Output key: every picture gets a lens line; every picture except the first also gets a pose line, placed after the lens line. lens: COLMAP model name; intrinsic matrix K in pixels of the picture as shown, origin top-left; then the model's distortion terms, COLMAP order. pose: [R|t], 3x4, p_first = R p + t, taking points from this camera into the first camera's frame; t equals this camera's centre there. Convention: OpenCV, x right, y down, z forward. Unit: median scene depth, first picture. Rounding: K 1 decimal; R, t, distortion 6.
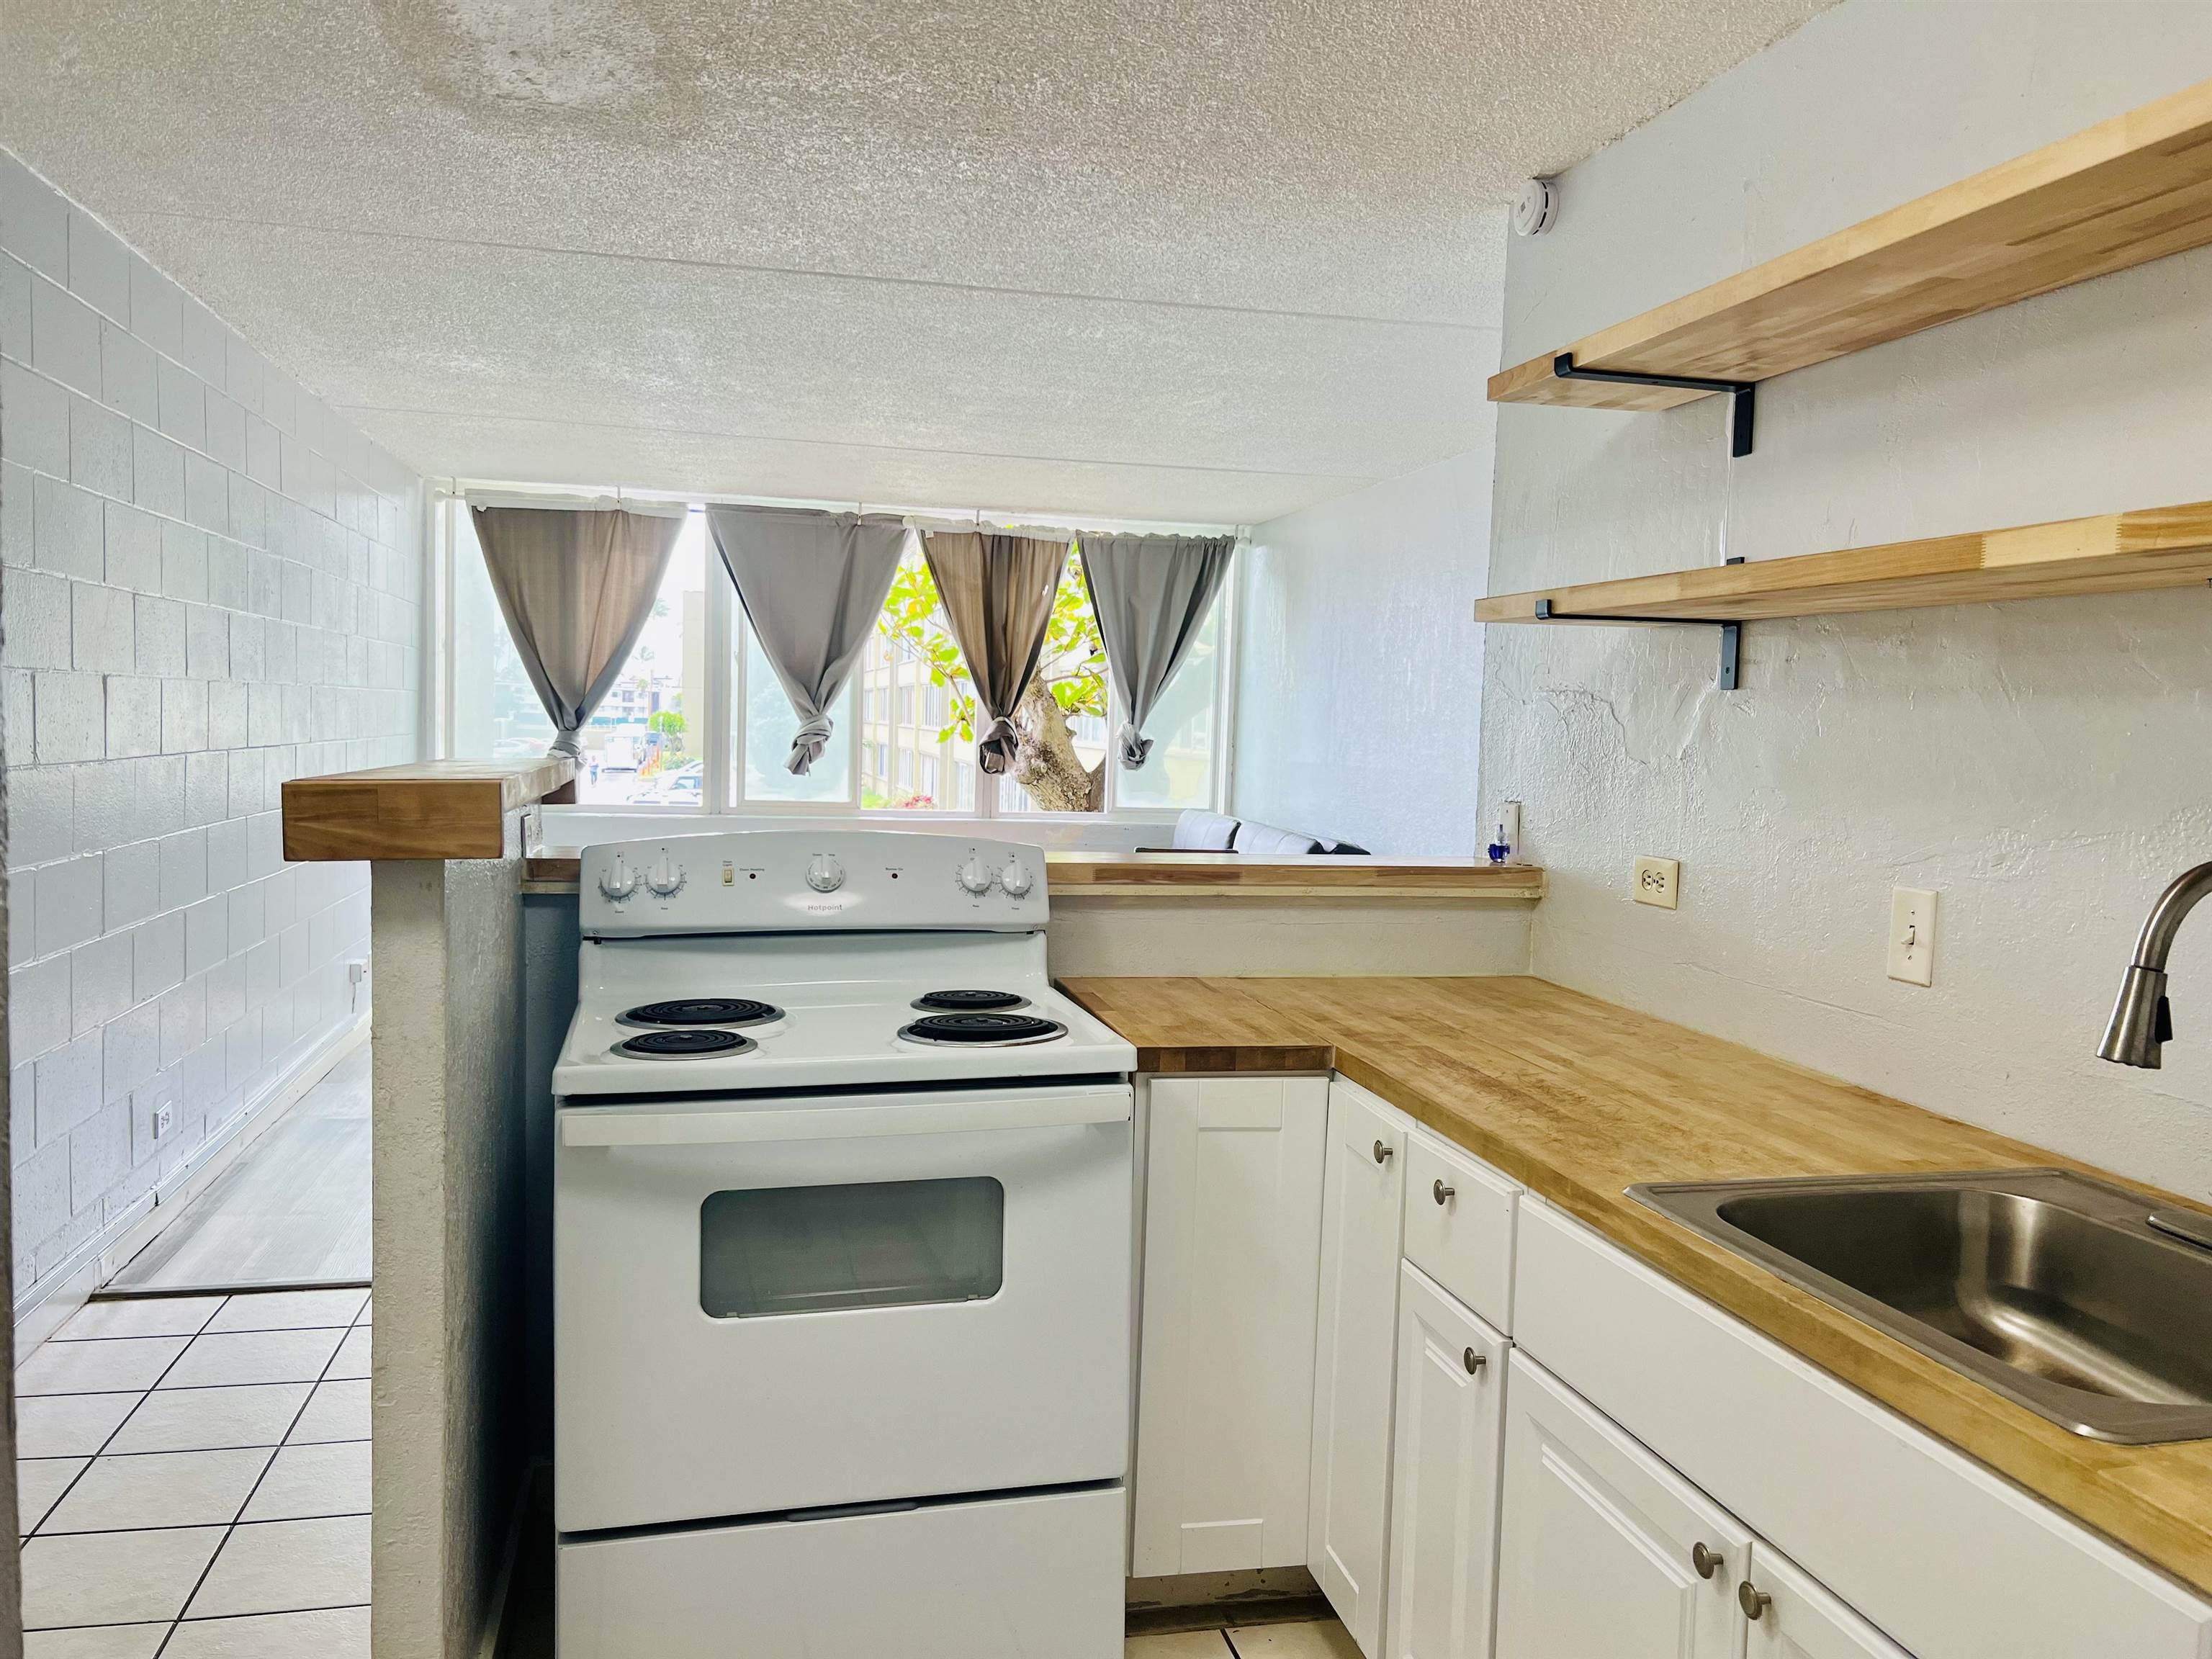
lens RADIAL K [[1670.2, 0, 1106.5], [0, 1670.2, 836.7], [0, 0, 1]] dist [0.053662, -0.063331]
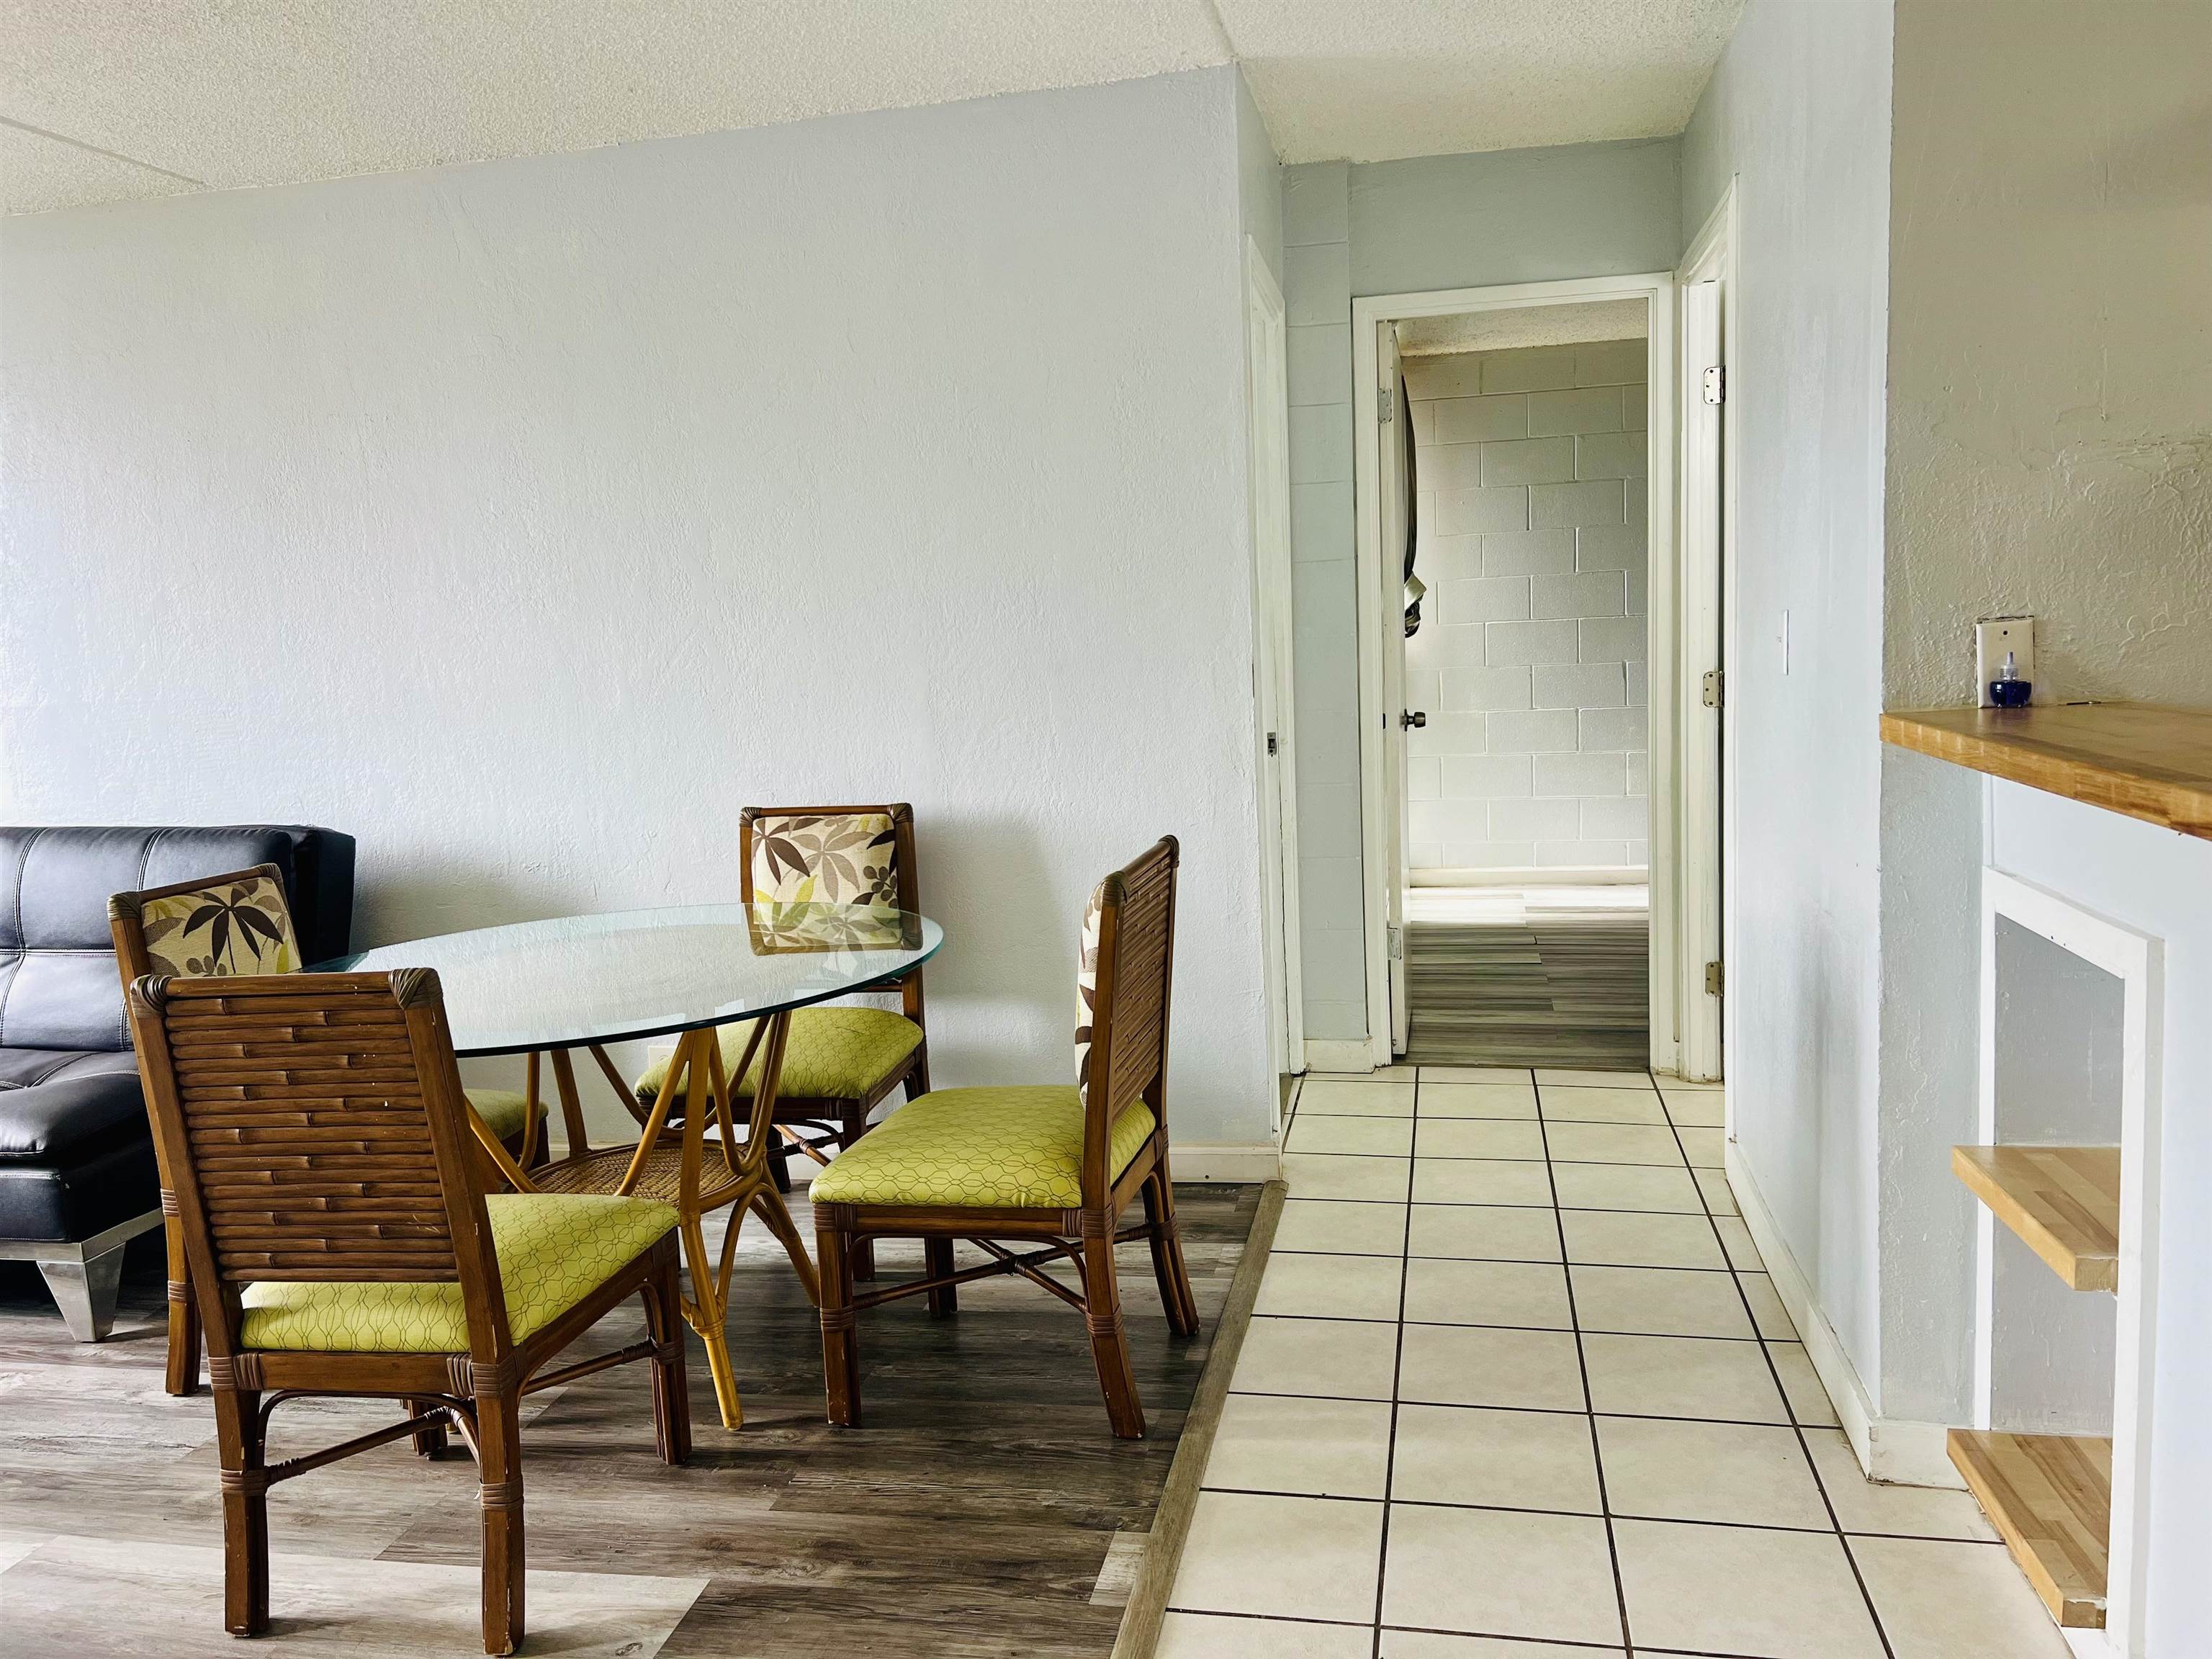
lens RADIAL K [[1670.2, 0, 1109.9], [0, 1670.2, 834.9], [0, 0, 1]] dist [0.053662, -0.063331]
pose [[0.418107, -0.162943, 0.893664, -0.566447], [0.123197, 0.984863, 0.121933, -0.066904], [-0.900005, 0.059116, 0.431853, 1.109029]]
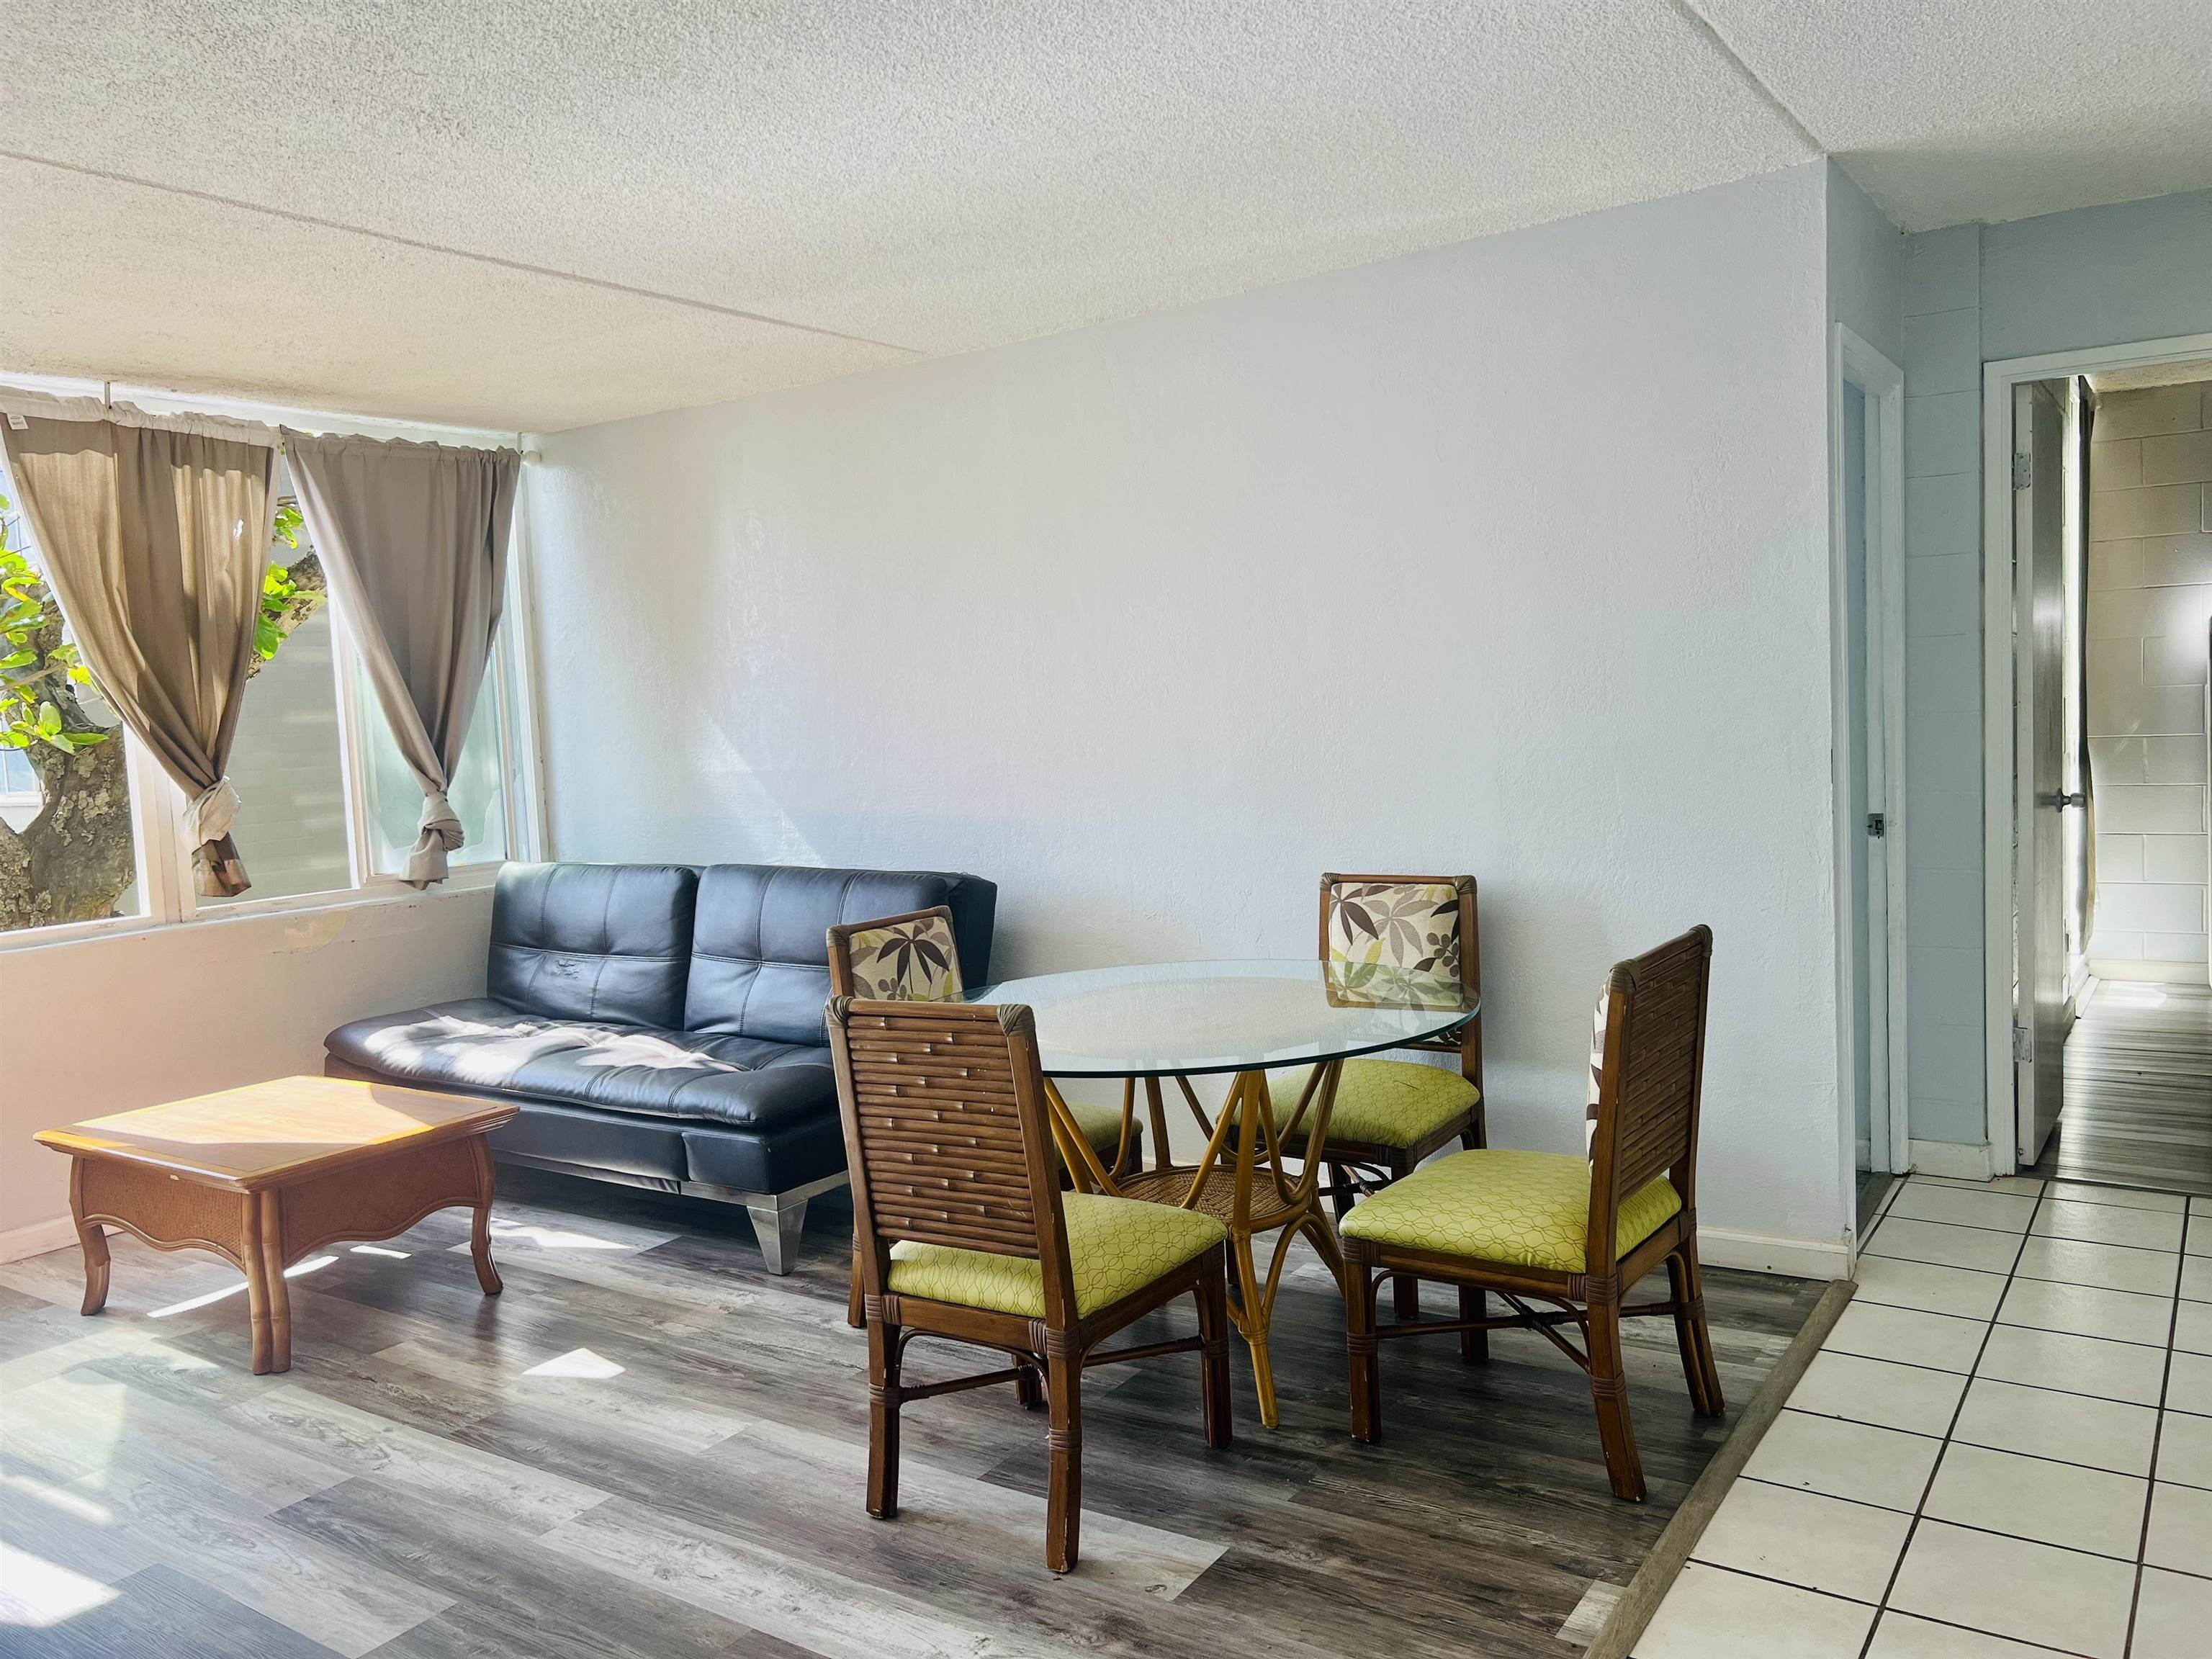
lens RADIAL K [[1670.2, 0, 1099.6], [0, 1670.2, 825.2], [0, 0, 1]] dist [0.053662, -0.063331]
pose [[0.736693, -0.116717, 0.666078, -0.612499], [0.118896, 0.992004, 0.042328, -0.087948], [-0.665693, 0.048011, 0.744680, 0.988501]]
